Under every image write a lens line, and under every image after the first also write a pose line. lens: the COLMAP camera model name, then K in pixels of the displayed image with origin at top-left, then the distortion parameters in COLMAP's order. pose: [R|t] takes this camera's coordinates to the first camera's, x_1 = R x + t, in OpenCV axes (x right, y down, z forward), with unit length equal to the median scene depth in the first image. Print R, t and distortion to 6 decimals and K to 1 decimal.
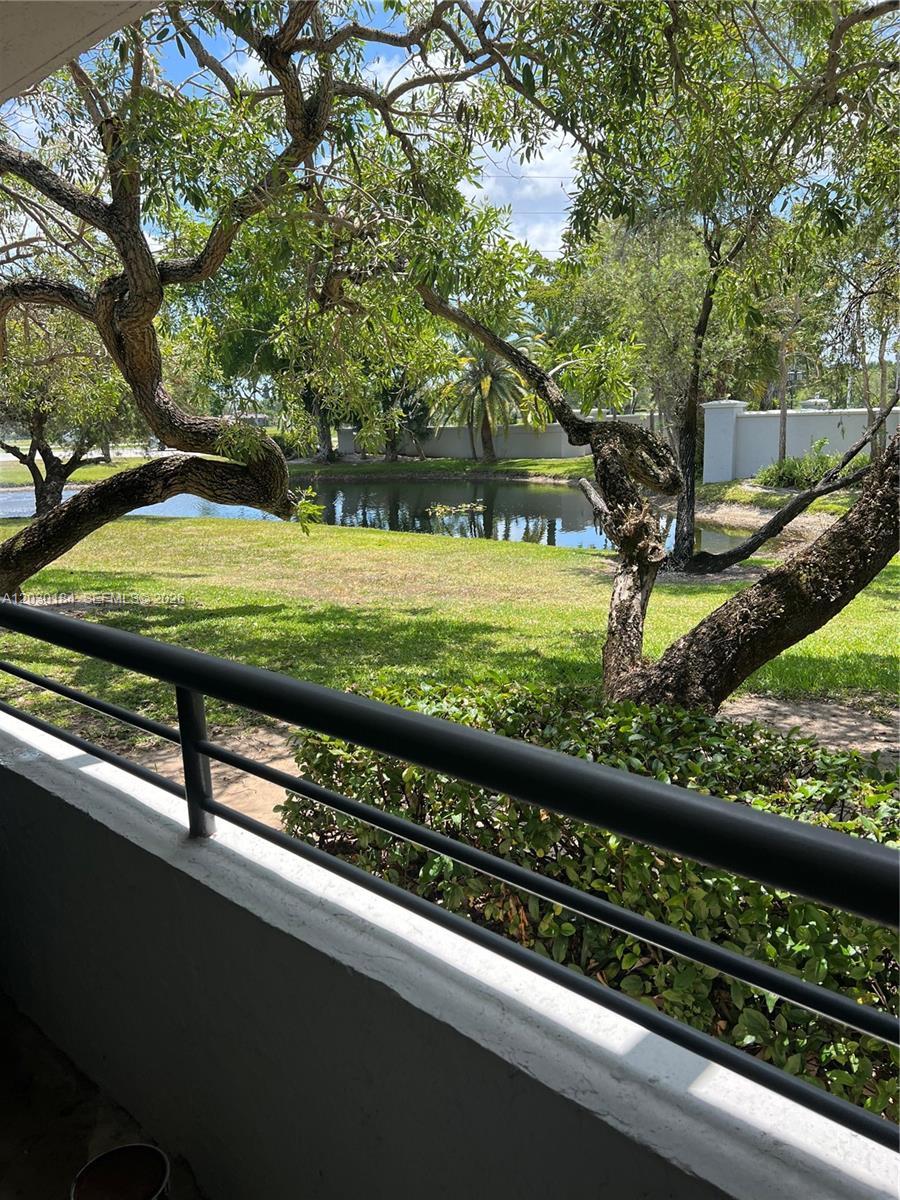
lens RADIAL K [[899.8, 0, 449.0], [0, 899.8, 603.8], [0, 0, 1]] dist [0.022135, -0.038287]
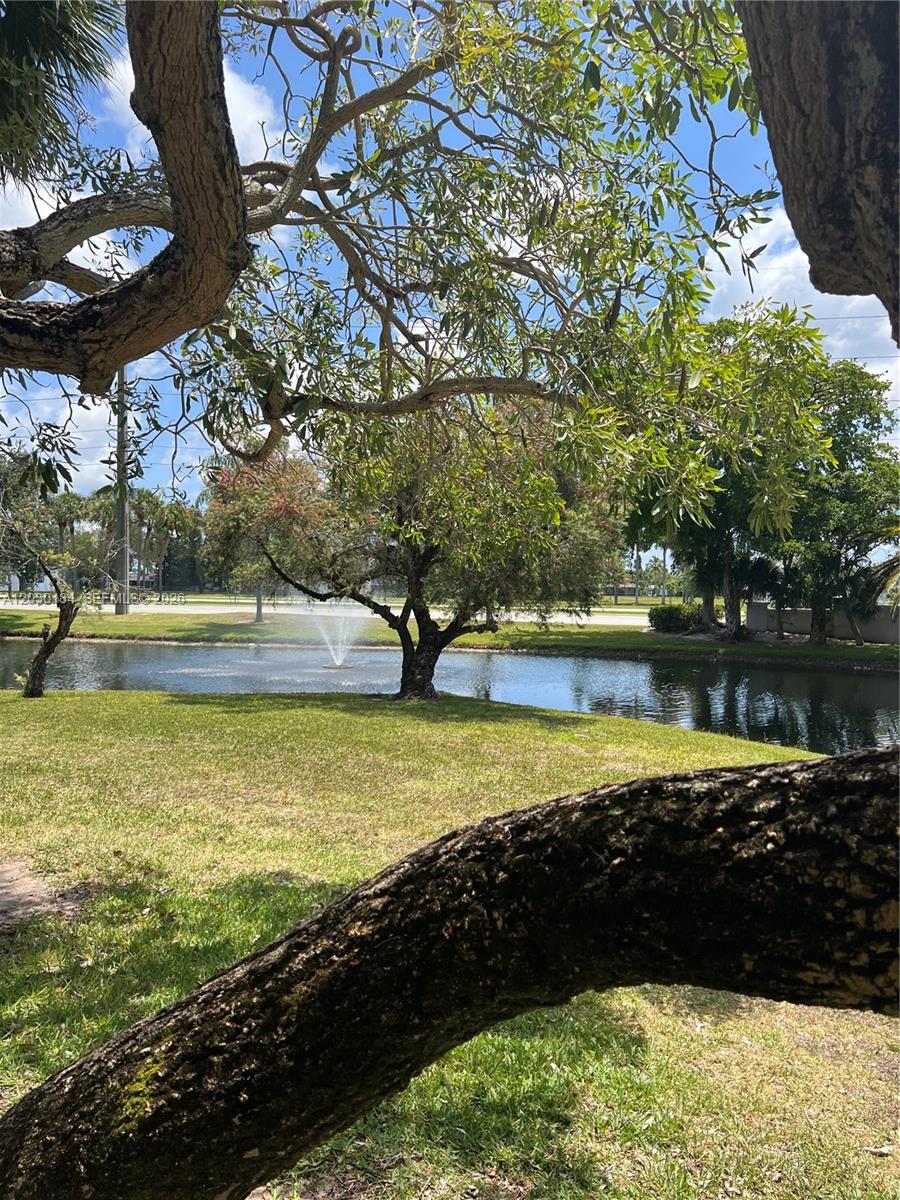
lens RADIAL K [[899.8, 0, 449.9], [0, 899.8, 598.4], [0, 0, 1]] dist [0.022135, -0.038287]
pose [[0.920318, 0.046268, -0.388424, -0.112851], [-0.119239, 0.978904, -0.165917, -0.050051], [0.372554, 0.199012, 0.906421, 0.273984]]
